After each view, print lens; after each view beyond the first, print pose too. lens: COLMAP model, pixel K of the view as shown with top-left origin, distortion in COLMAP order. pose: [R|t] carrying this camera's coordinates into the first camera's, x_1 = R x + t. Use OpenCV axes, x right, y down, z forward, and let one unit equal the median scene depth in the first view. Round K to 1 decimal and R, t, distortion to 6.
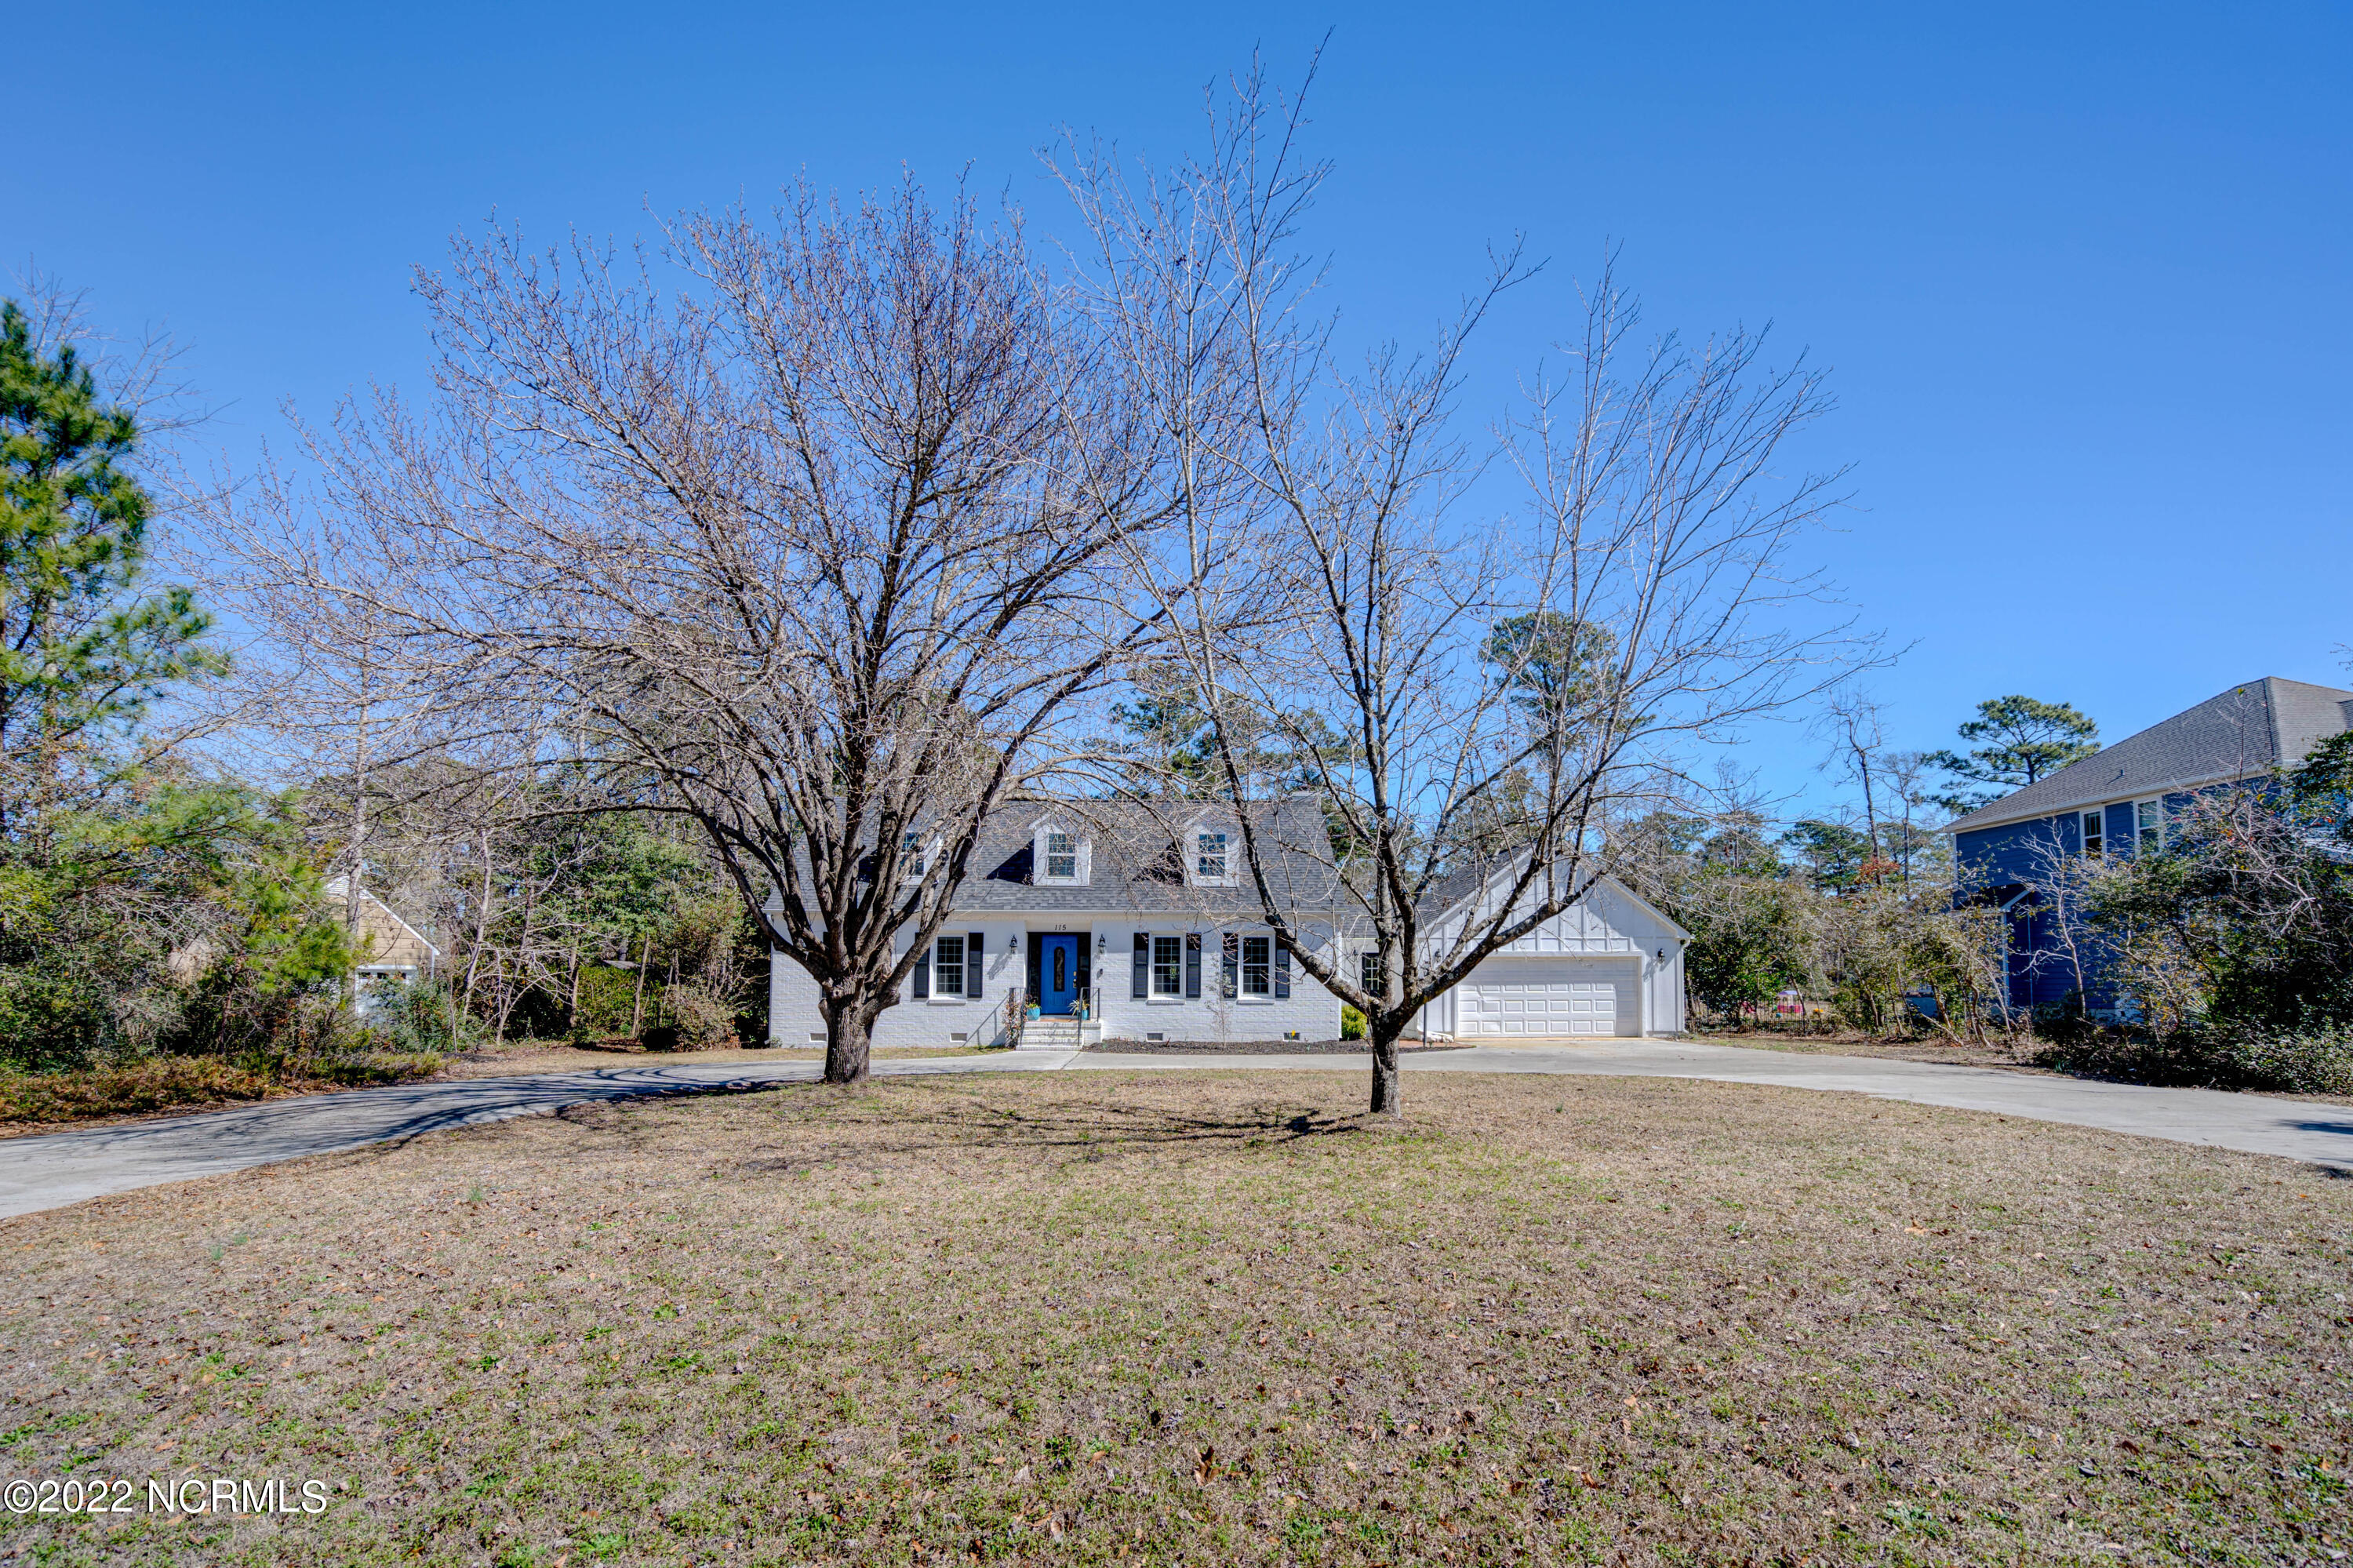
lens RADIAL K [[1119.8, 0, 1212.6], [0, 1119.8, 709.0], [0, 0, 1]] dist [-0.003780, 0.001888]
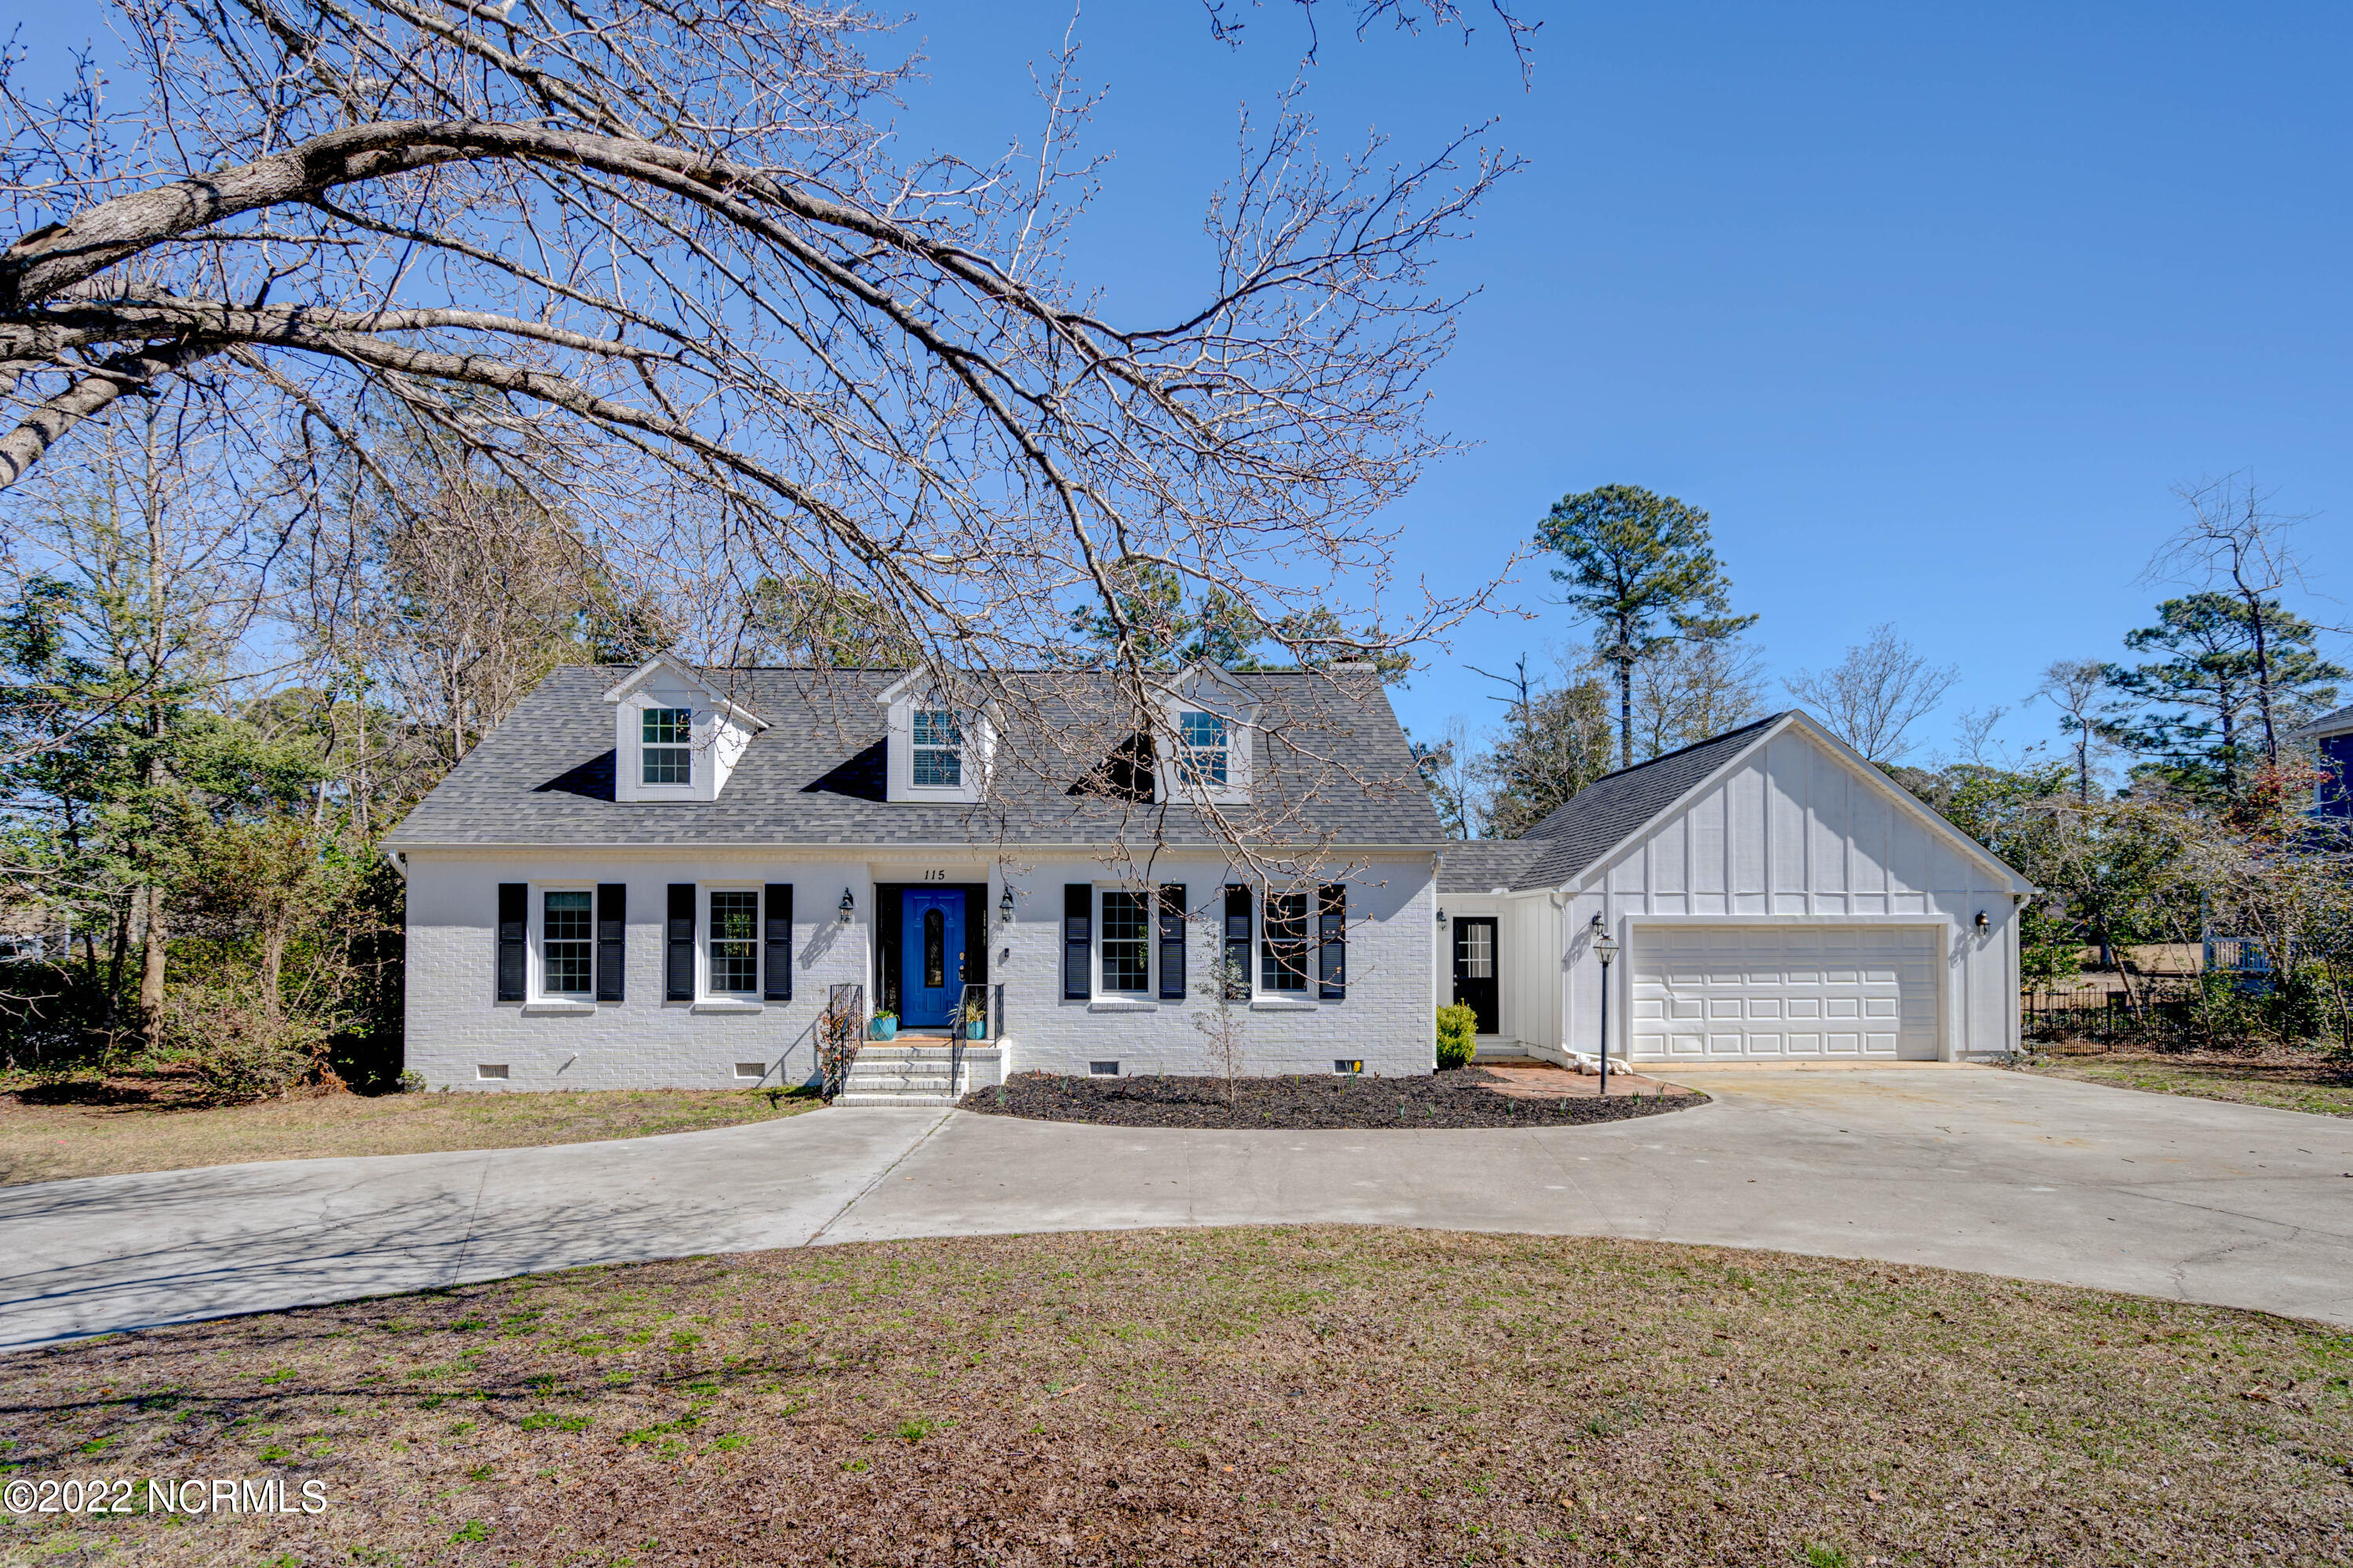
lens RADIAL K [[1270.8, 0, 1186.8], [0, 1270.8, 768.5], [0, 0, 1]] dist [0.000890, -0.000851]
pose [[0.999983, -0.001794, -0.005527, -0.006185], [0.002351, 0.994733, 0.102471, 0.077327], [0.005314, -0.102482, 0.994721, 0.375390]]
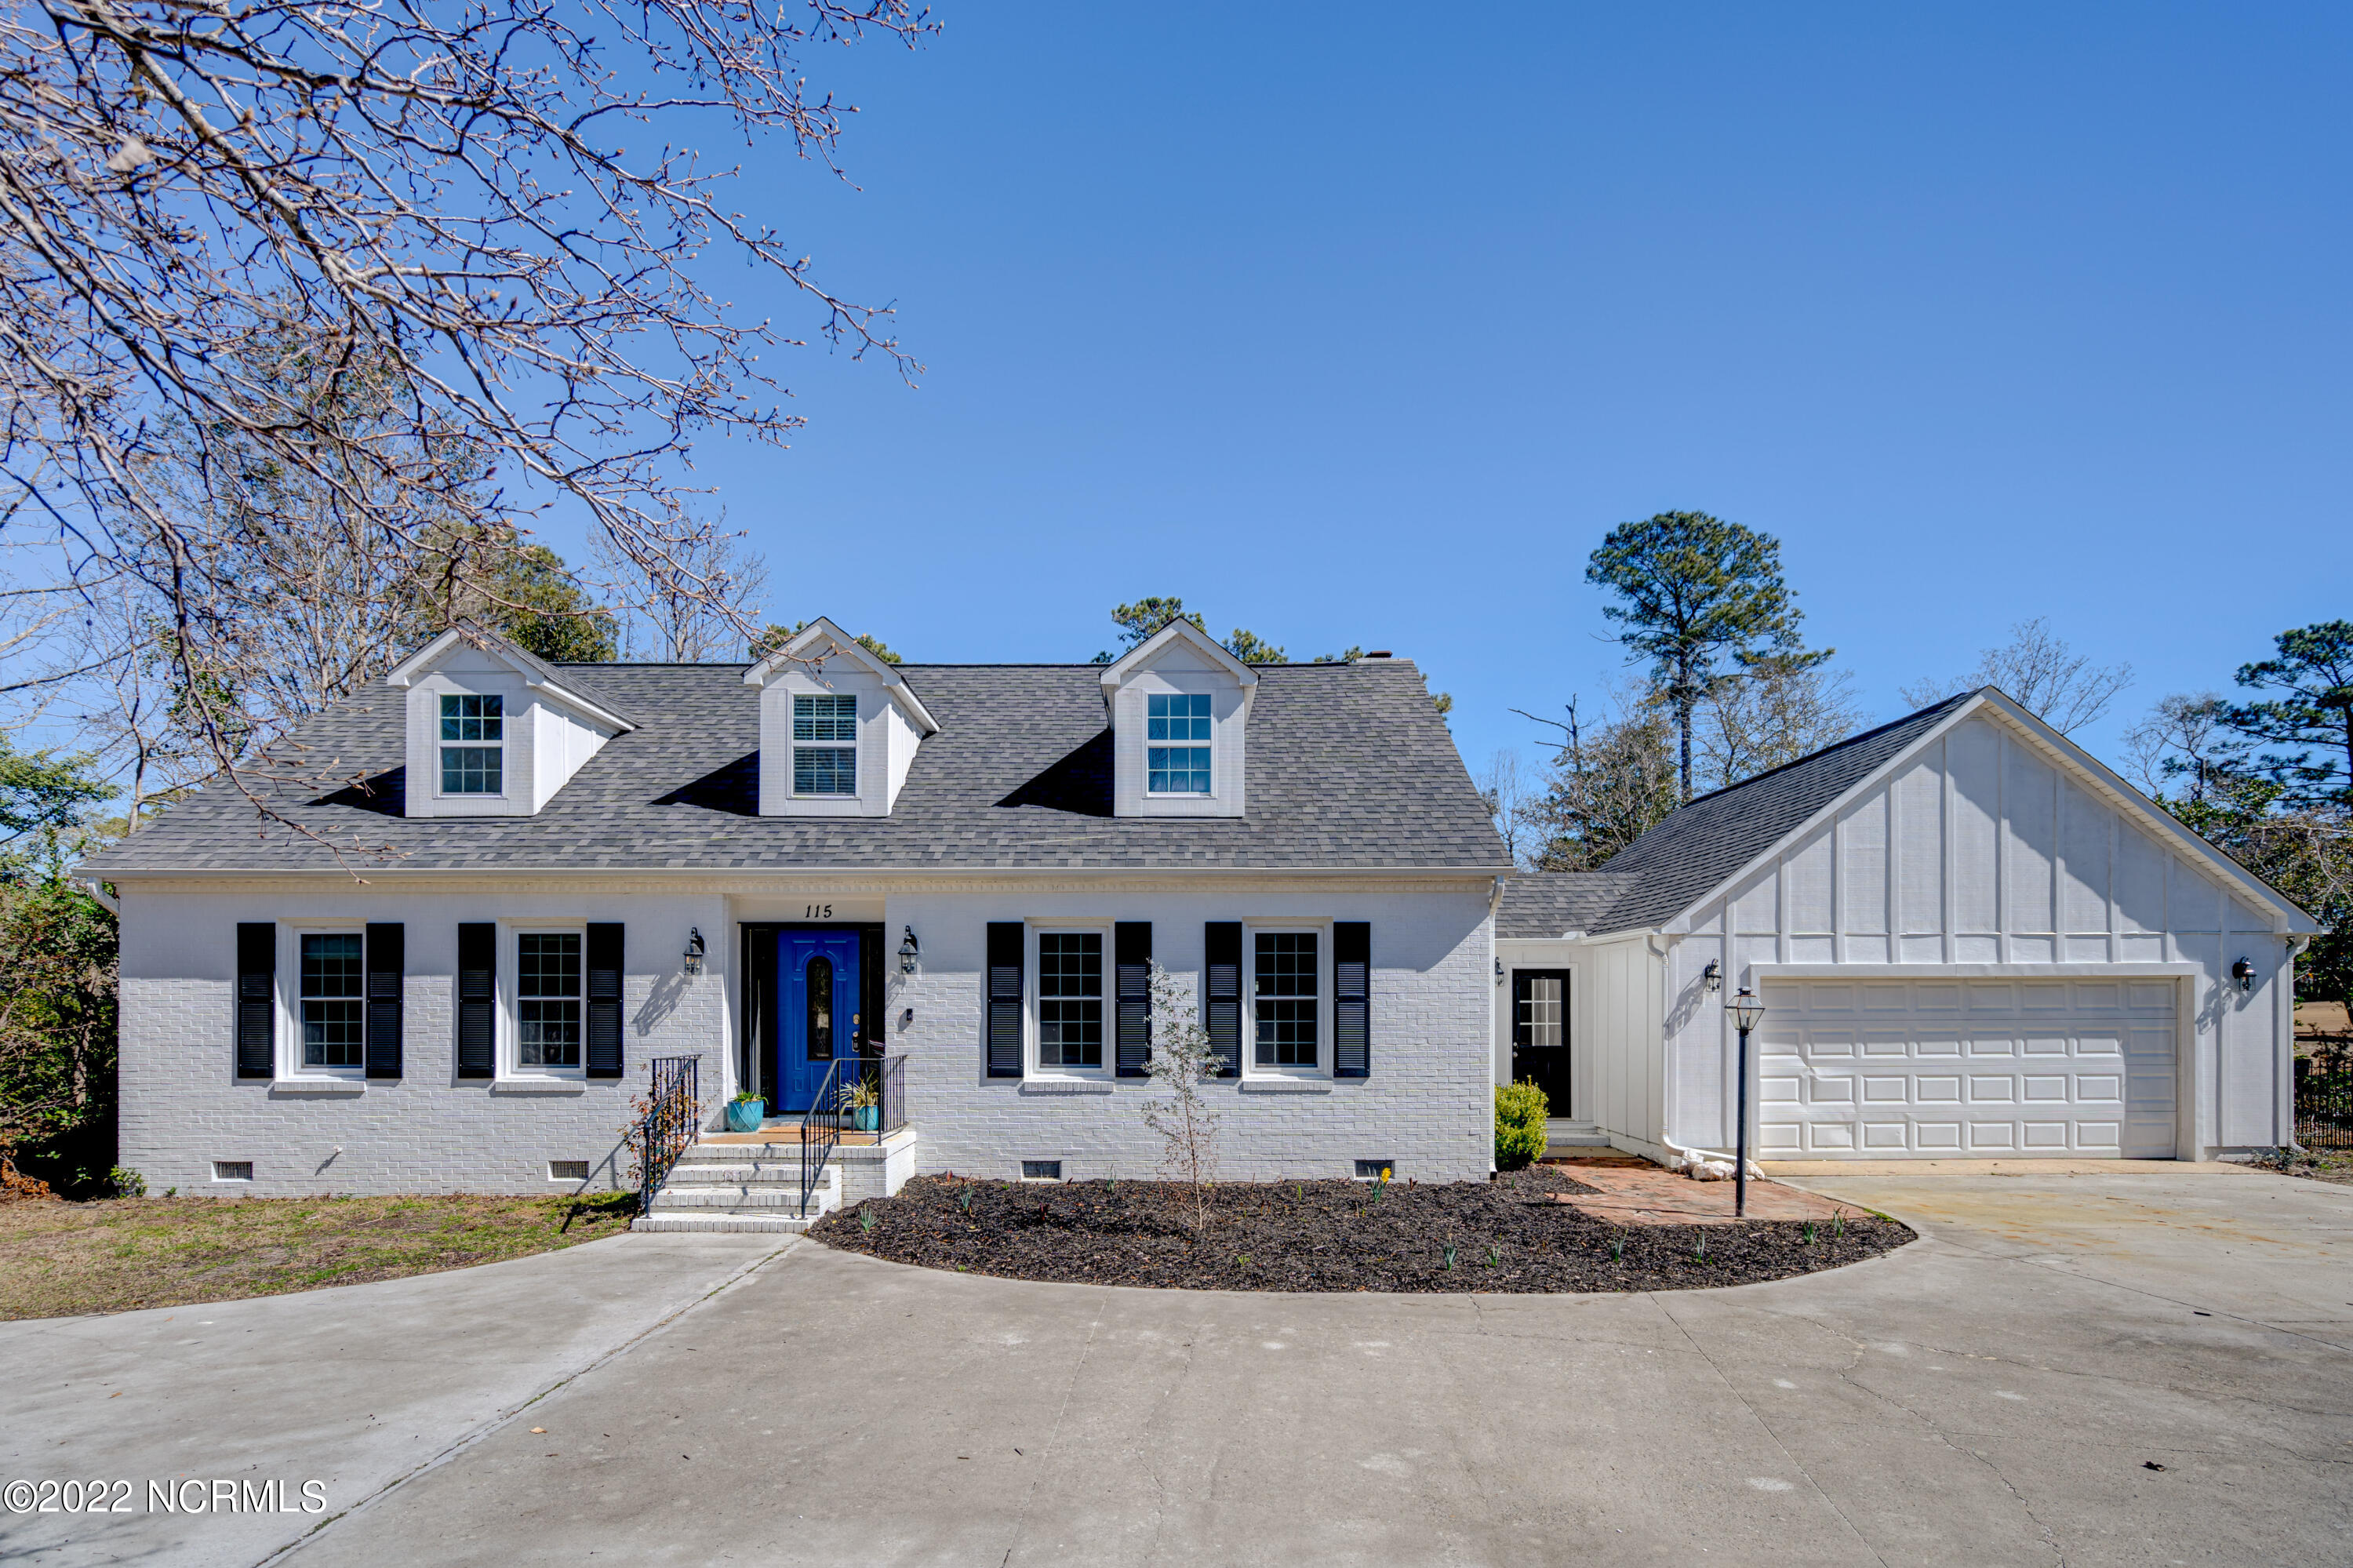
lens RADIAL K [[1271.1, 0, 1164.1], [0, 1271.1, 887.8], [0, 0, 1]] dist [0.000890, -0.000851]
pose [[0.998589, -0.006116, -0.052745, 0.018767], [0.013831, 0.989013, 0.147178, 0.118265], [0.051265, -0.147700, 0.987703, 0.539521]]
